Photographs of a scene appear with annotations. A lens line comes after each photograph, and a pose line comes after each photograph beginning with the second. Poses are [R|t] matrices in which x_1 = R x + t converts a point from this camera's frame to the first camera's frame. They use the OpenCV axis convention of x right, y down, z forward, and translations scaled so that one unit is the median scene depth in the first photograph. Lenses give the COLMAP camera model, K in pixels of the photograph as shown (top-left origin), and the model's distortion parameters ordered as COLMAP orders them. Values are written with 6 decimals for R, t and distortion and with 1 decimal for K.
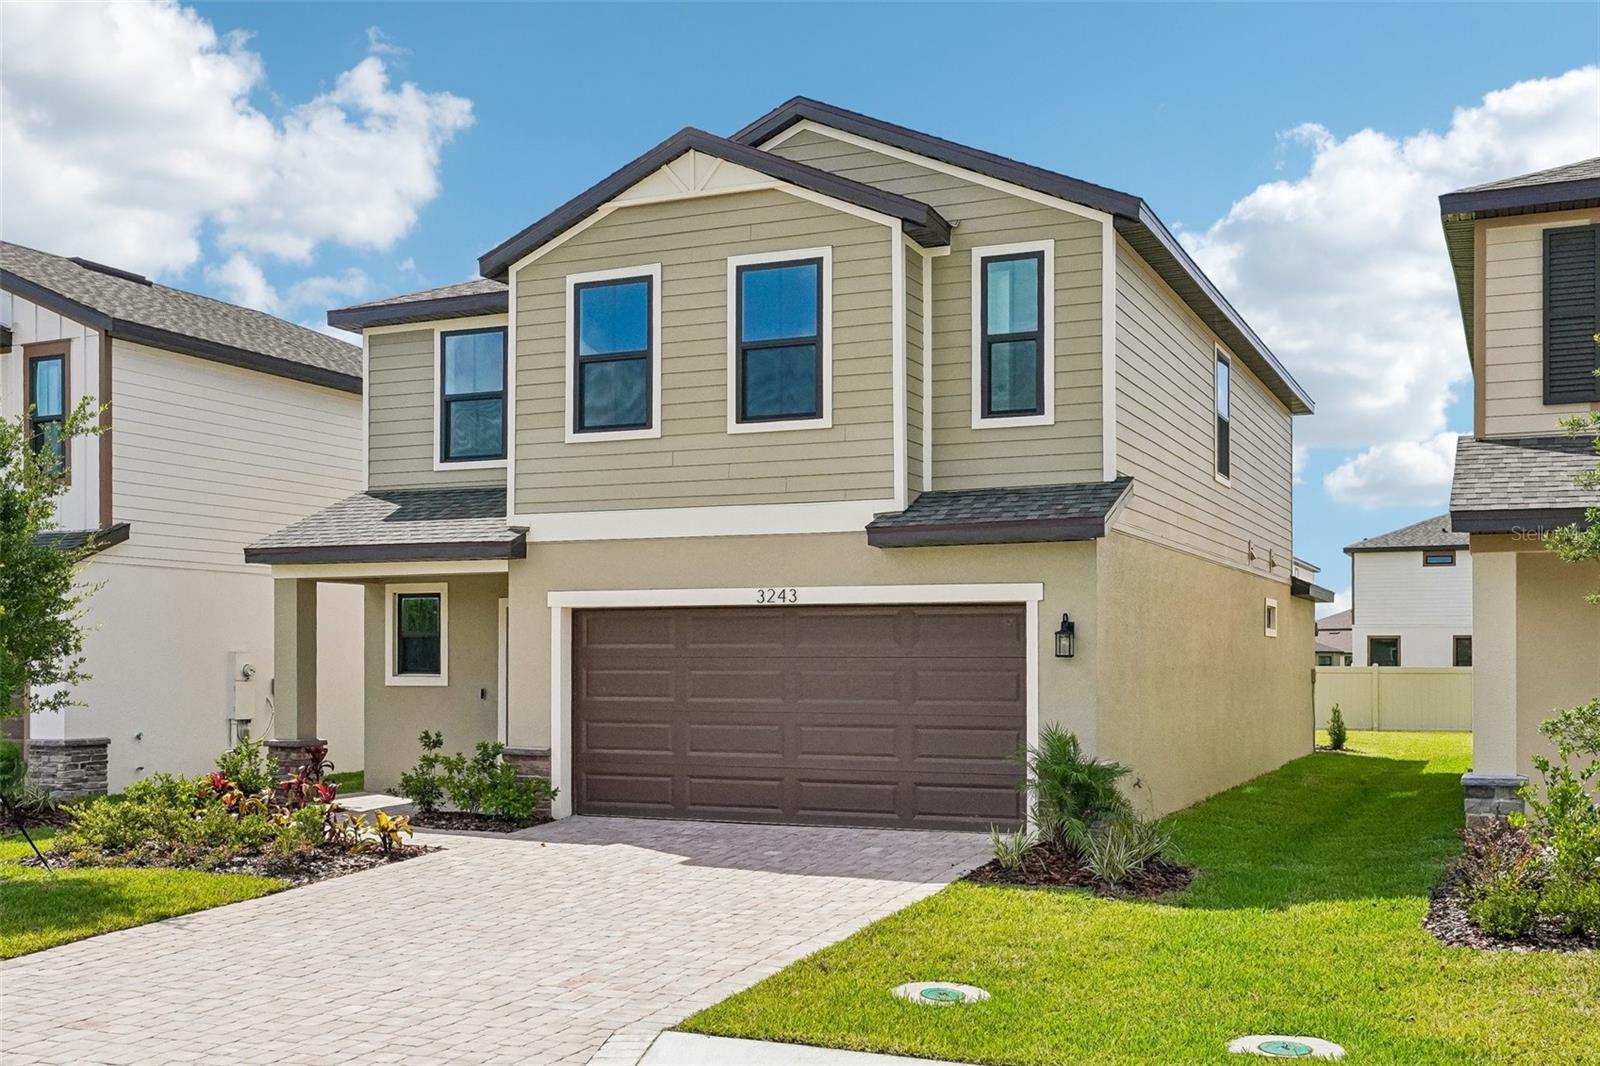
lens RADIAL K [[1647.1, 0, 800.0], [0, 1647.1, 533.0], [0, 0, 1]] dist [0.013978, 0.008865]
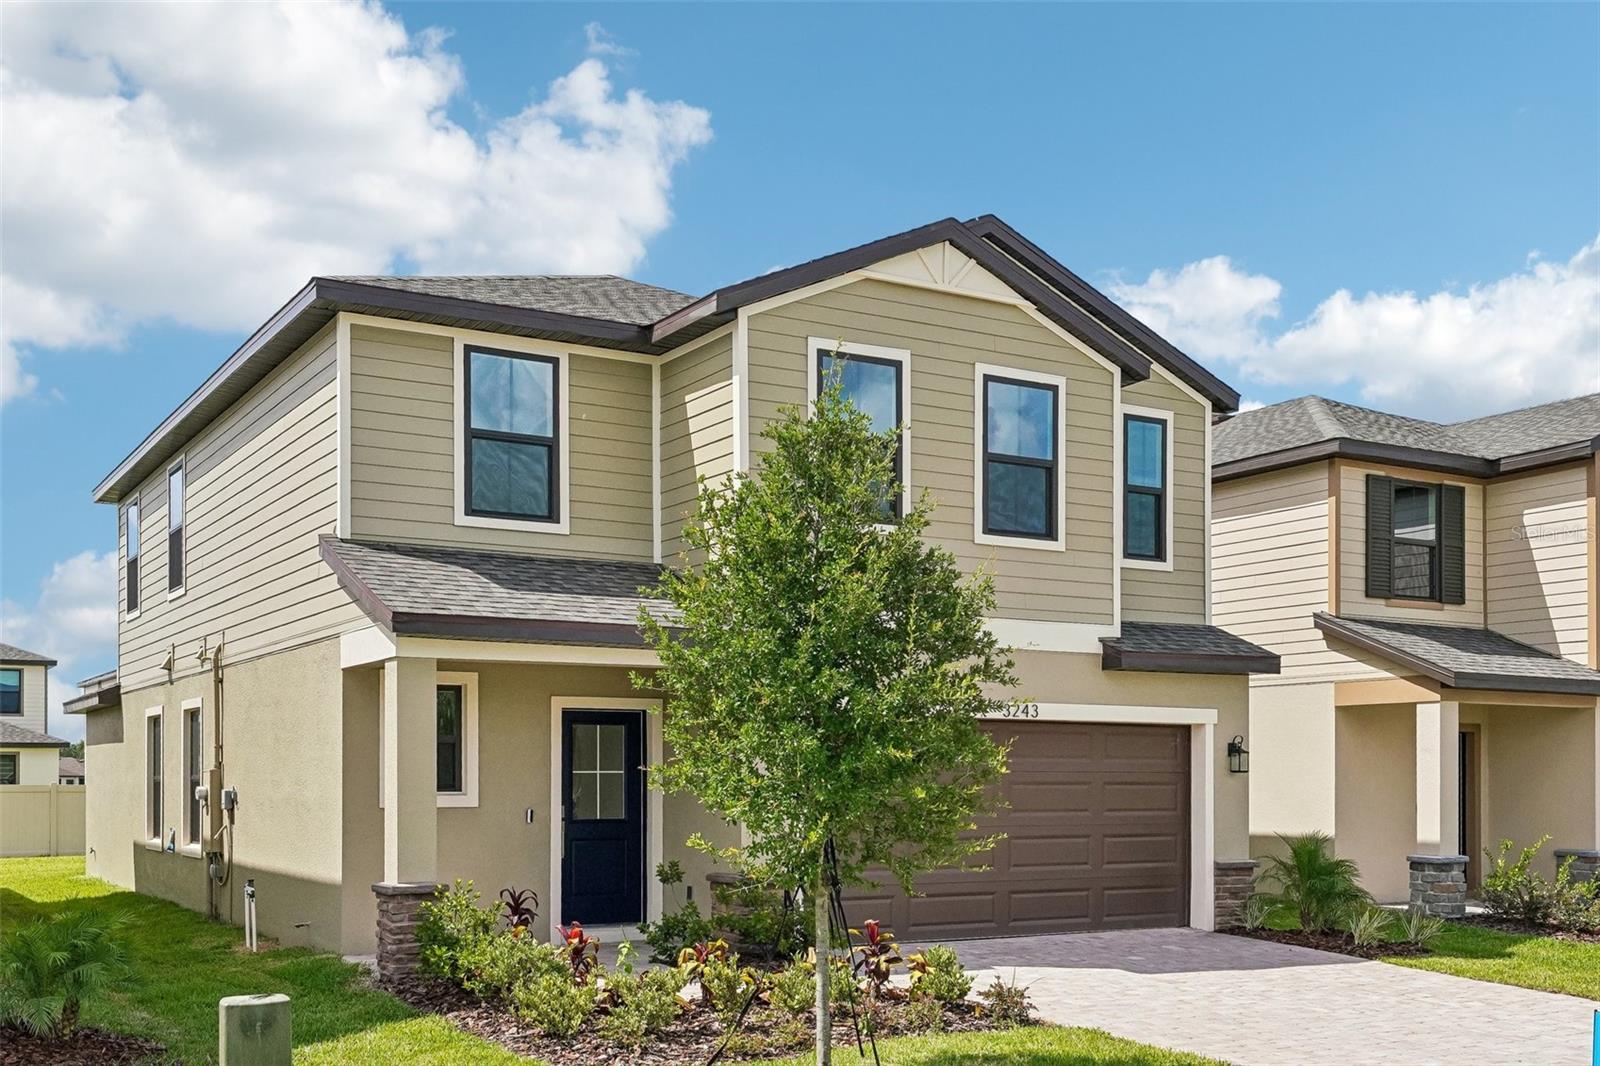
lens RADIAL K [[1694.2, 0, 799.8], [0, 1694.2, 675.7], [0, 0, 1]] dist [0.001926, -0.000061]
pose [[0.577232, 0.052922, 0.814863, -0.940006], [-0.063083, 0.997805, -0.020117, 0.046207], [-0.814140, -0.039792, 0.579304, 0.509319]]
